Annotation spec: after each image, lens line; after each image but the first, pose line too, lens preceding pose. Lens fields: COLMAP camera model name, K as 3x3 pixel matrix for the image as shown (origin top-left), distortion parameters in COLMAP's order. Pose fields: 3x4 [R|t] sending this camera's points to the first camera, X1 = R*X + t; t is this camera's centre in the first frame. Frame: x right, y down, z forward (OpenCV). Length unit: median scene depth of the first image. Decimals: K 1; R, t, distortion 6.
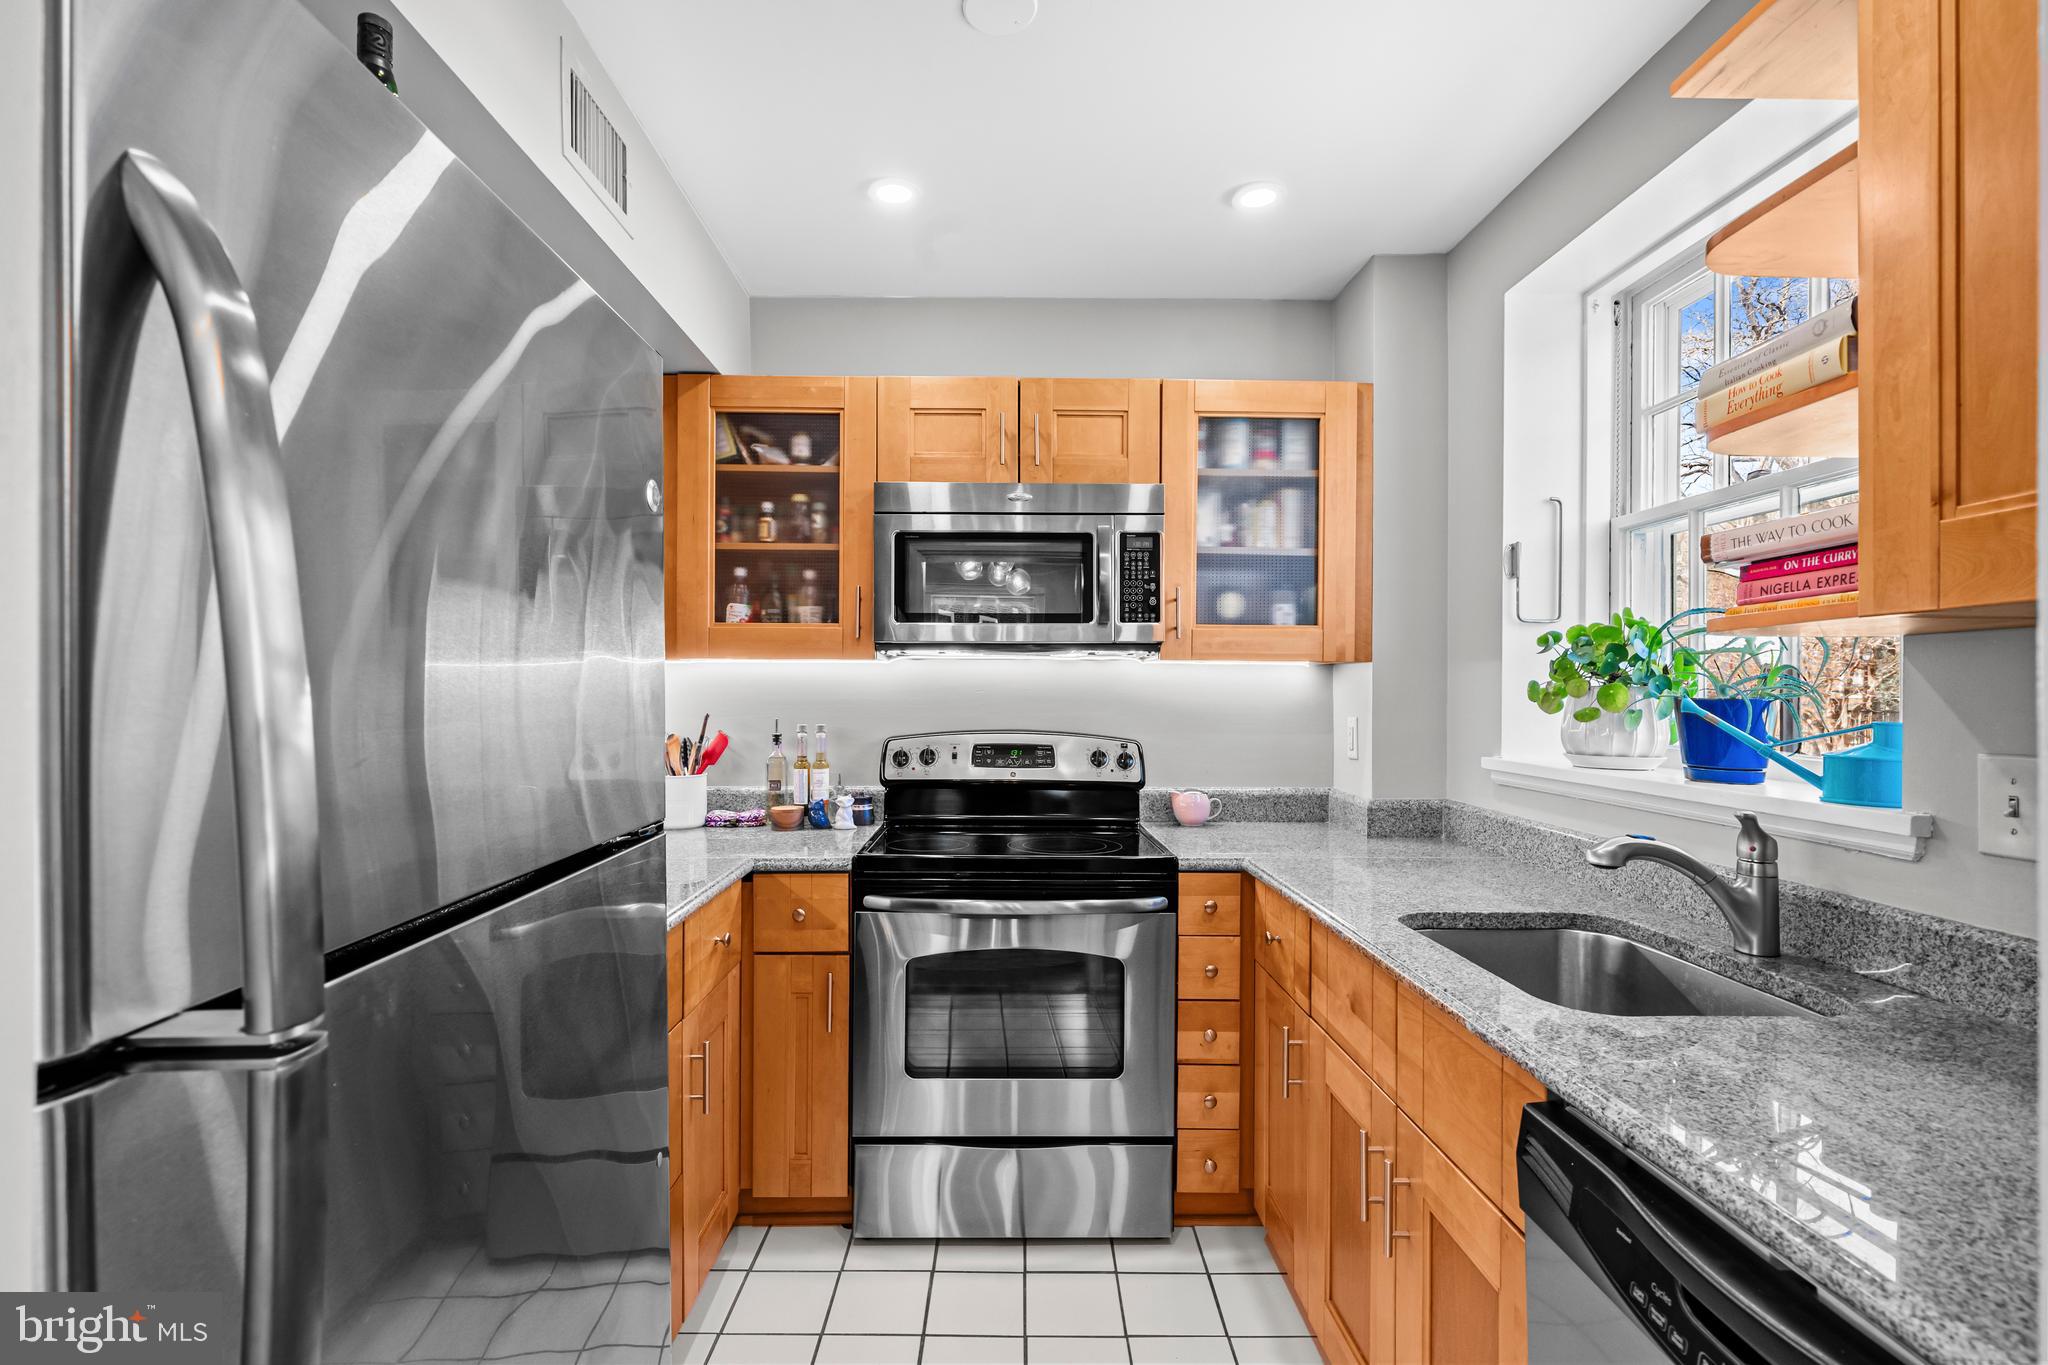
lens RADIAL K [[926.2, 0, 1024.0], [0, 926.2, 682.5], [0, 0, 1]] dist [0.000521, -0.000041]
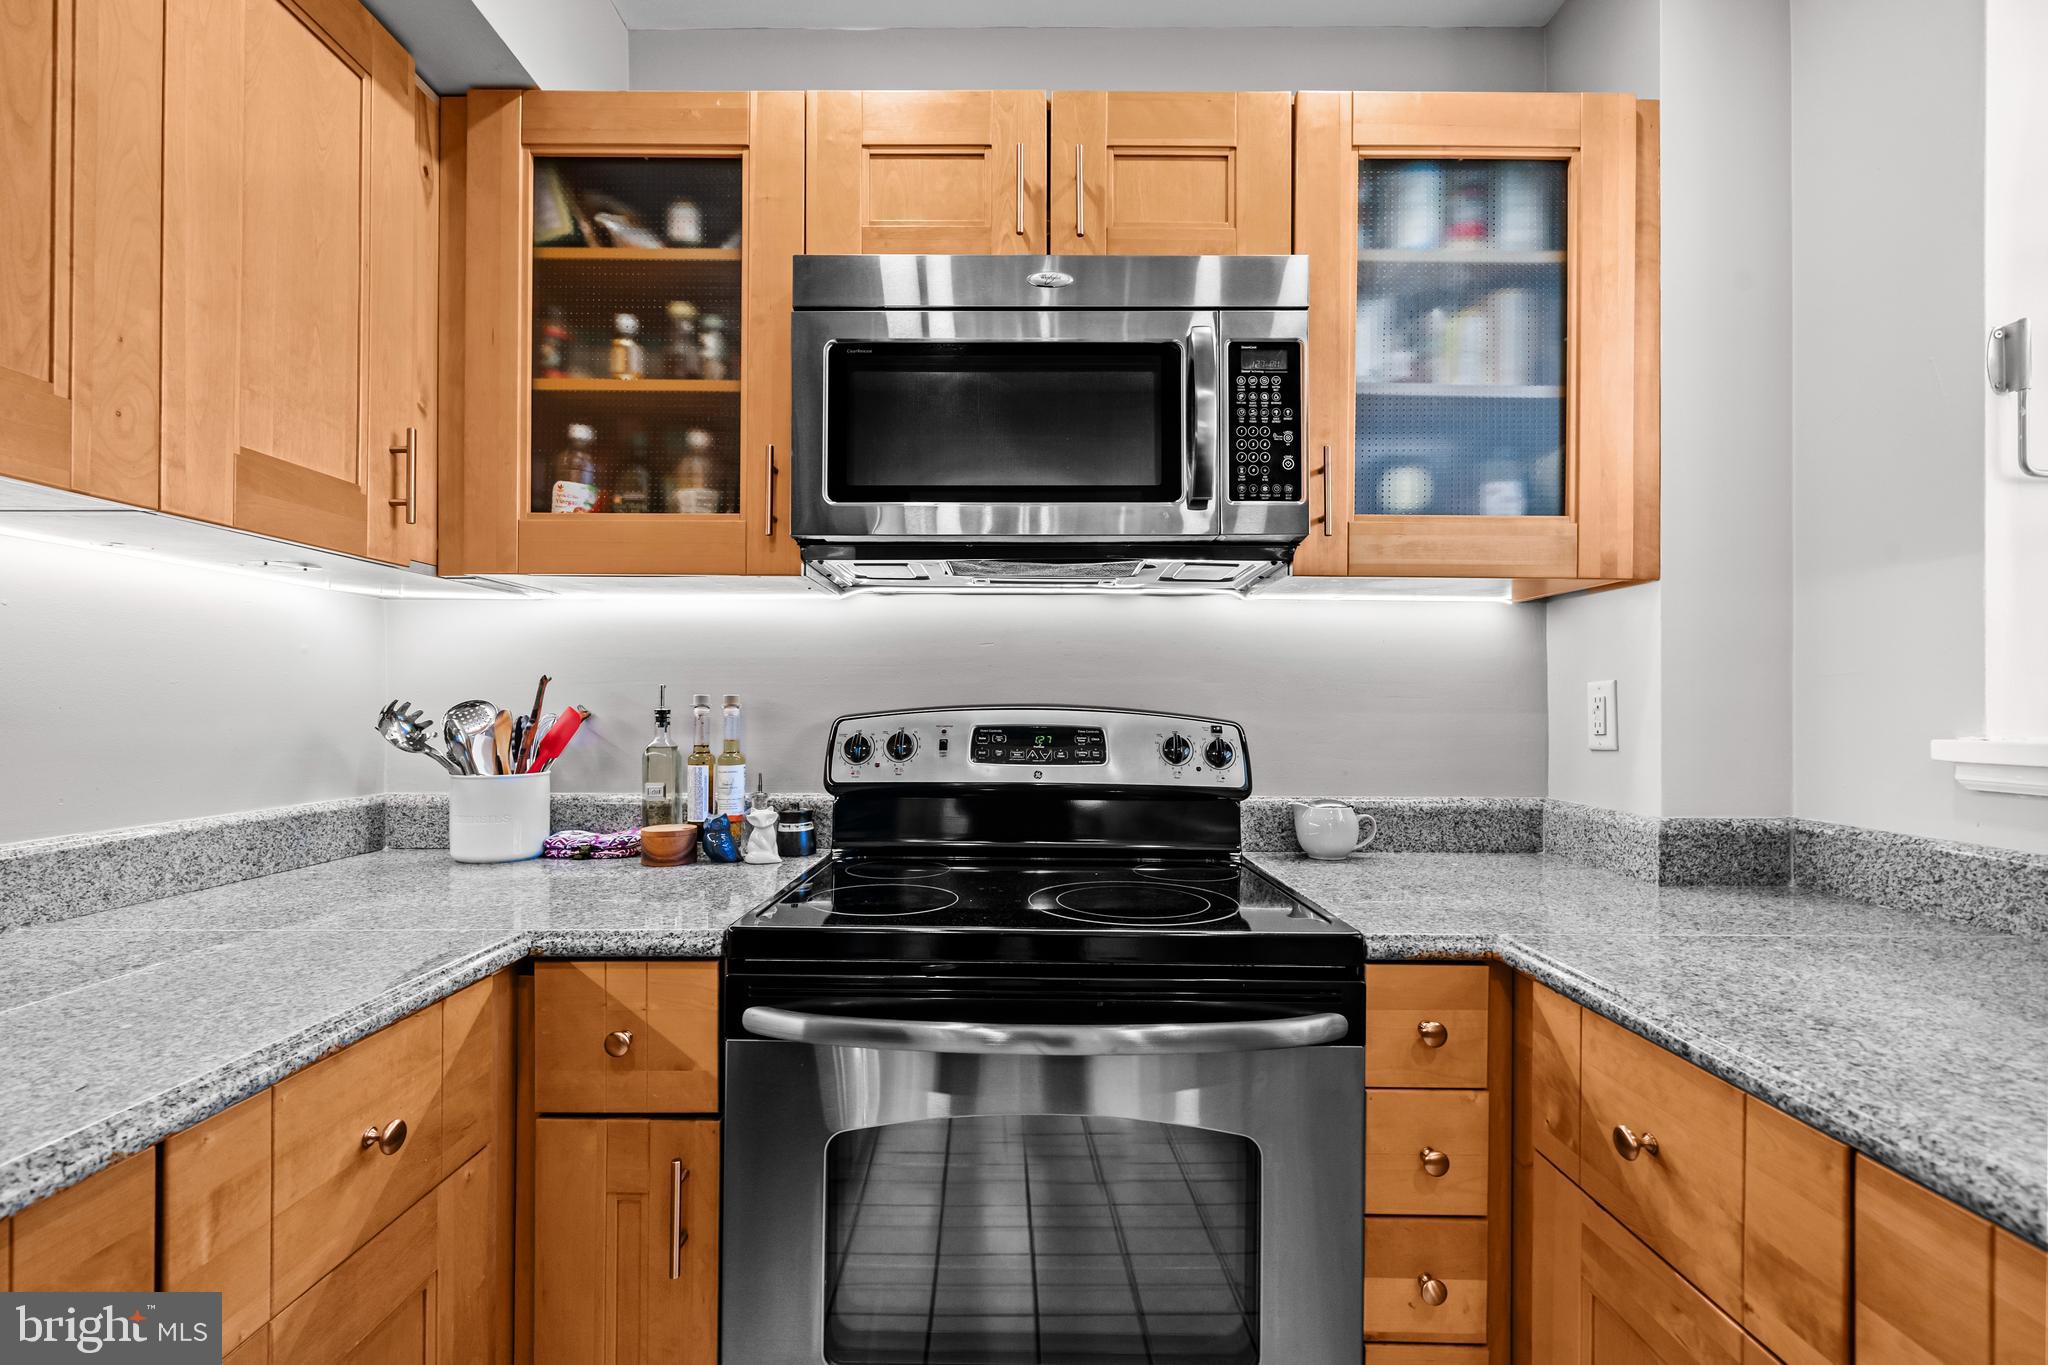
lens RADIAL K [[954.0, 0, 1024.0], [0, 954.0, 682.5], [0, 0, 1]] dist [-0.001861, -0.000143]
pose [[0.999704, 0.000267, -0.024346, -0.006140], [-0.000466, 0.999967, -0.008166, 0.046672], [0.024343, 0.008175, 0.999670, 0.395641]]
